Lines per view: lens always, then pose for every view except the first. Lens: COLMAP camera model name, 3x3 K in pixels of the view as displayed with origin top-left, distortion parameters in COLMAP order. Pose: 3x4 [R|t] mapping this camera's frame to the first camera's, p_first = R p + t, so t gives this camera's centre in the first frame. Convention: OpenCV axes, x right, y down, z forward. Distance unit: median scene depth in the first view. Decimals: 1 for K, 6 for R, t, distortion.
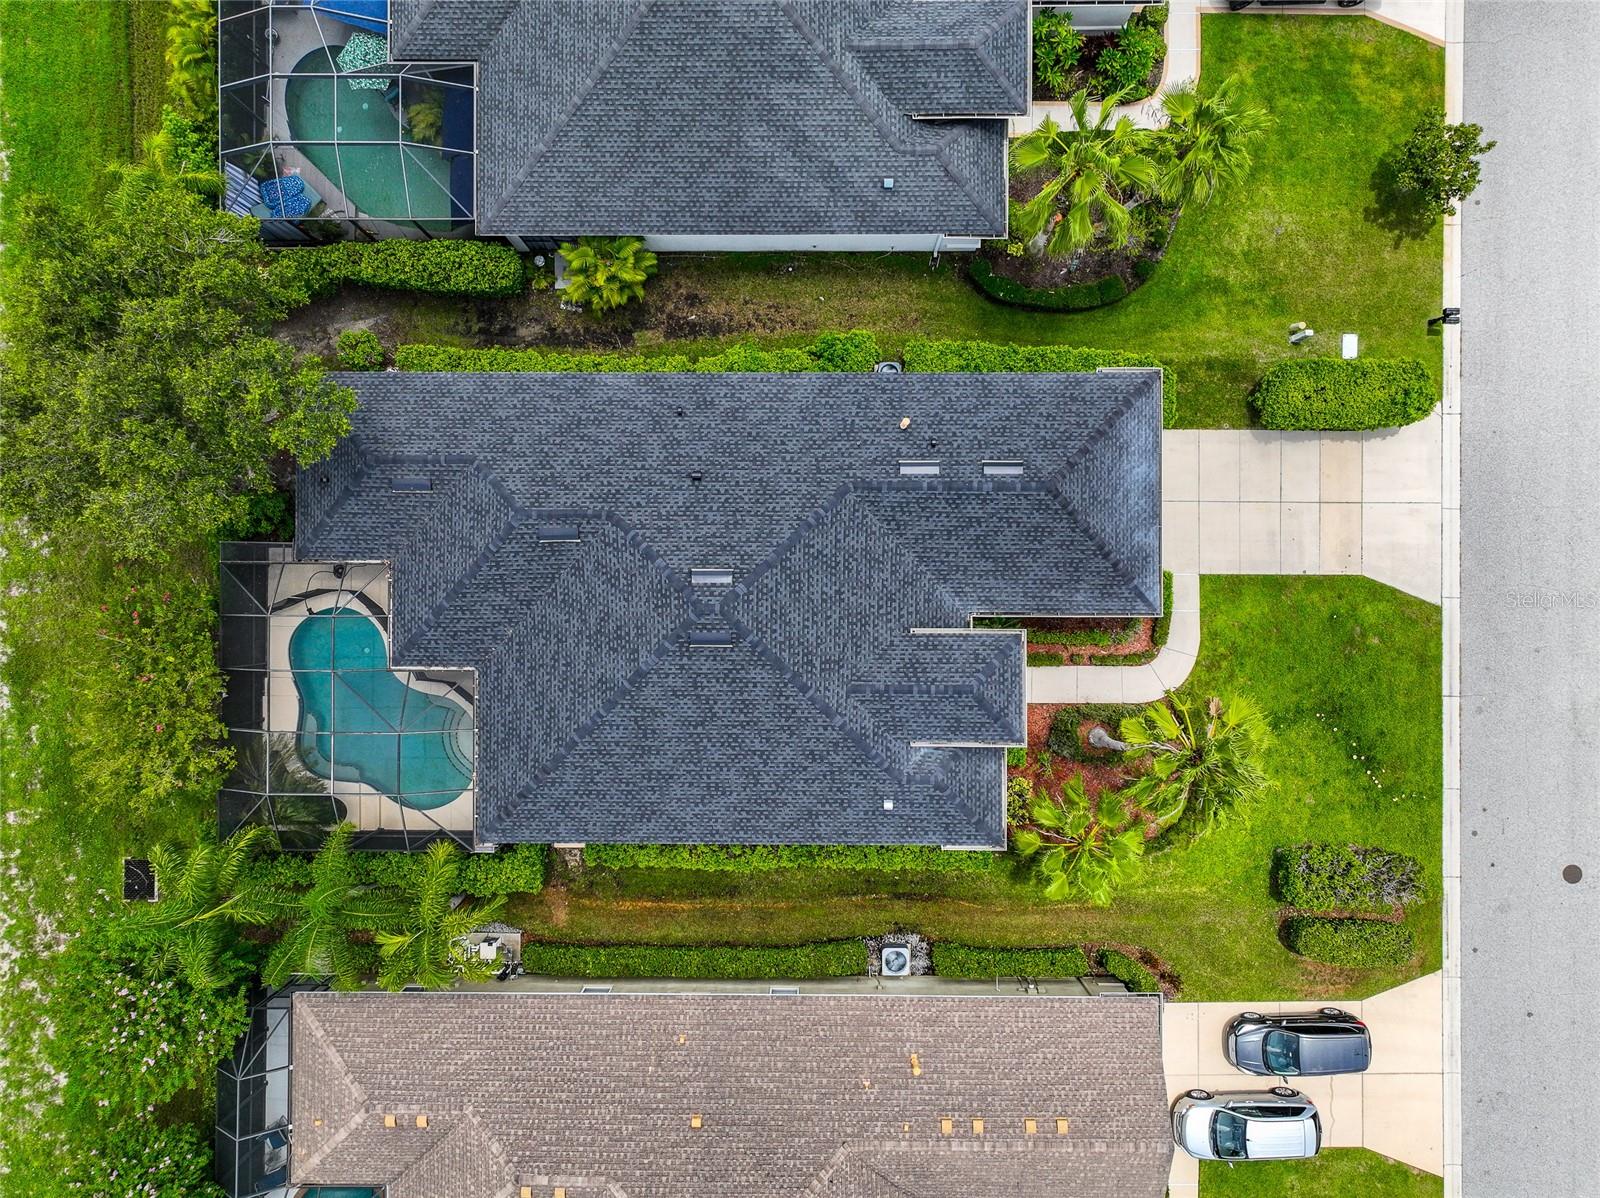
lens RADIAL K [[1121.1, 0, 807.2], [0, 1121.1, 592.4], [0, 0, 1]] dist [0.001370, 0.010531]
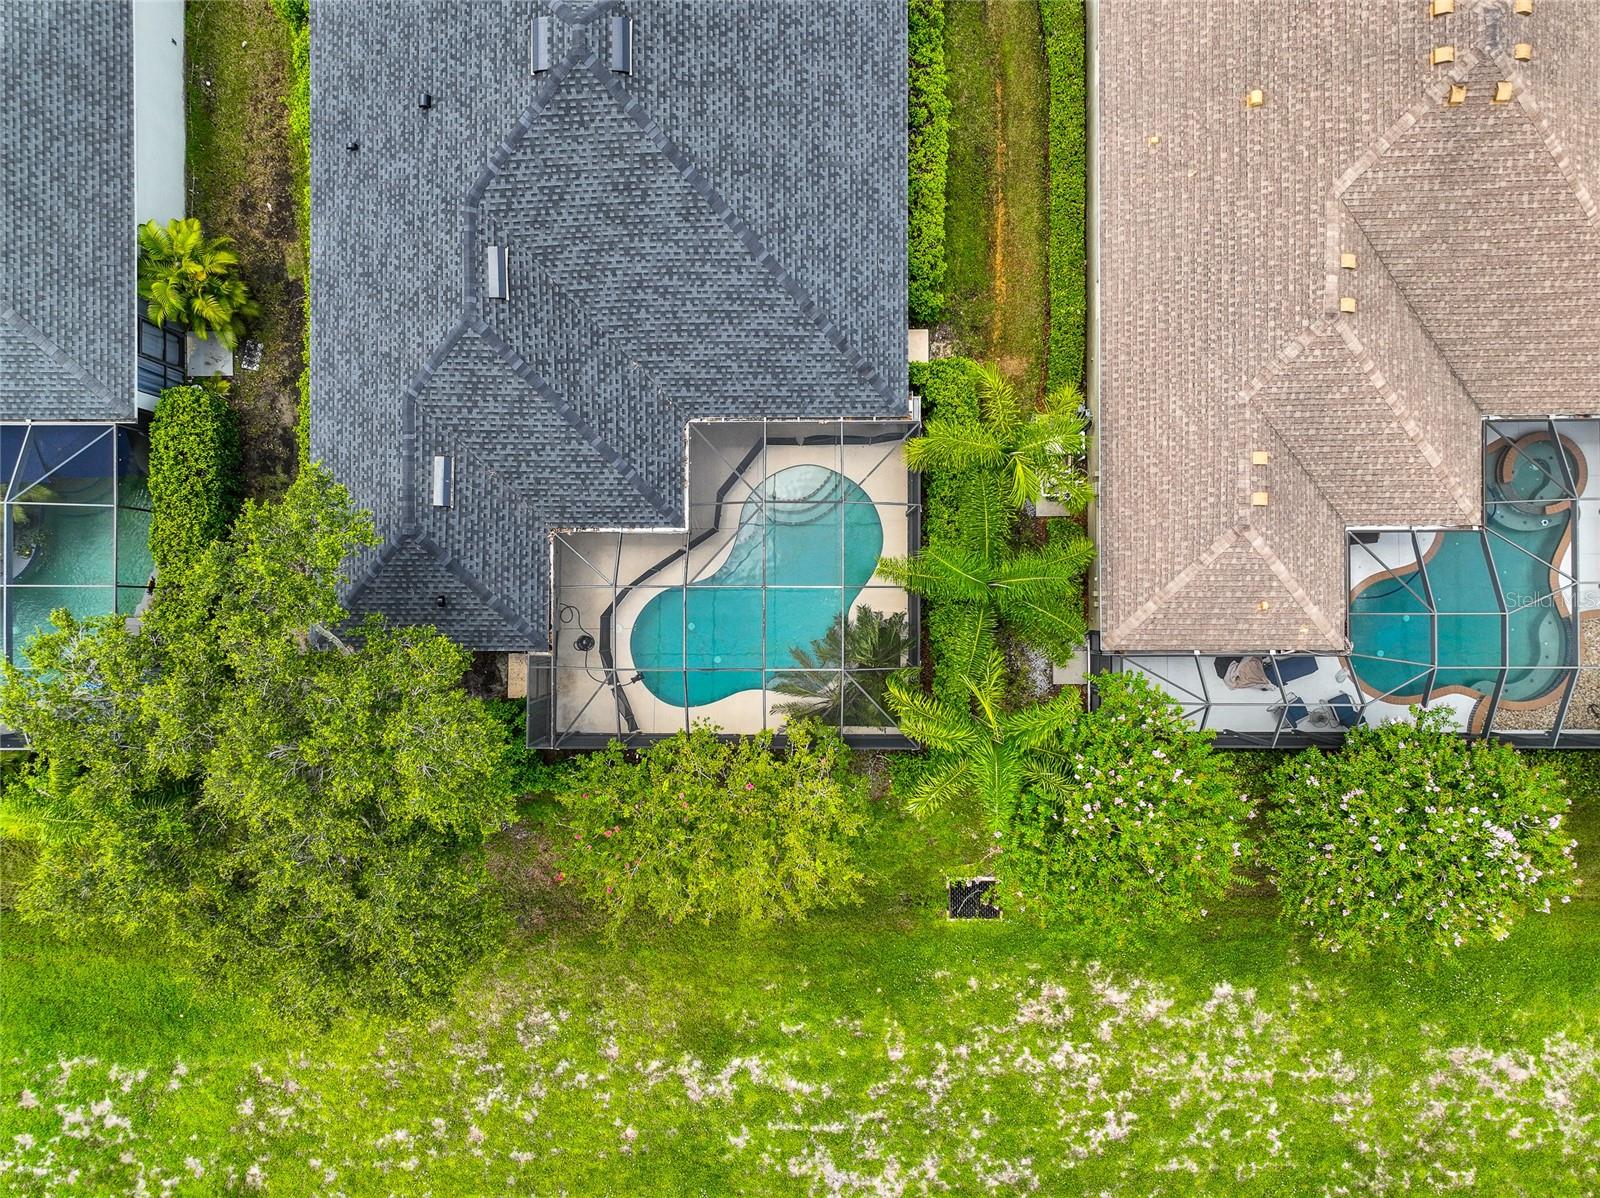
lens RADIAL K [[1121.1, 0, 807.0], [0, 1121.1, 604.5], [0, 0, 1]] dist [0.001370, 0.010531]
pose [[-0.005099, -0.999806, 0.019006, -0.404379], [0.999982, -0.005159, -0.003071, 0.141400], [0.003169, 0.018990, 0.999815, 0.199566]]
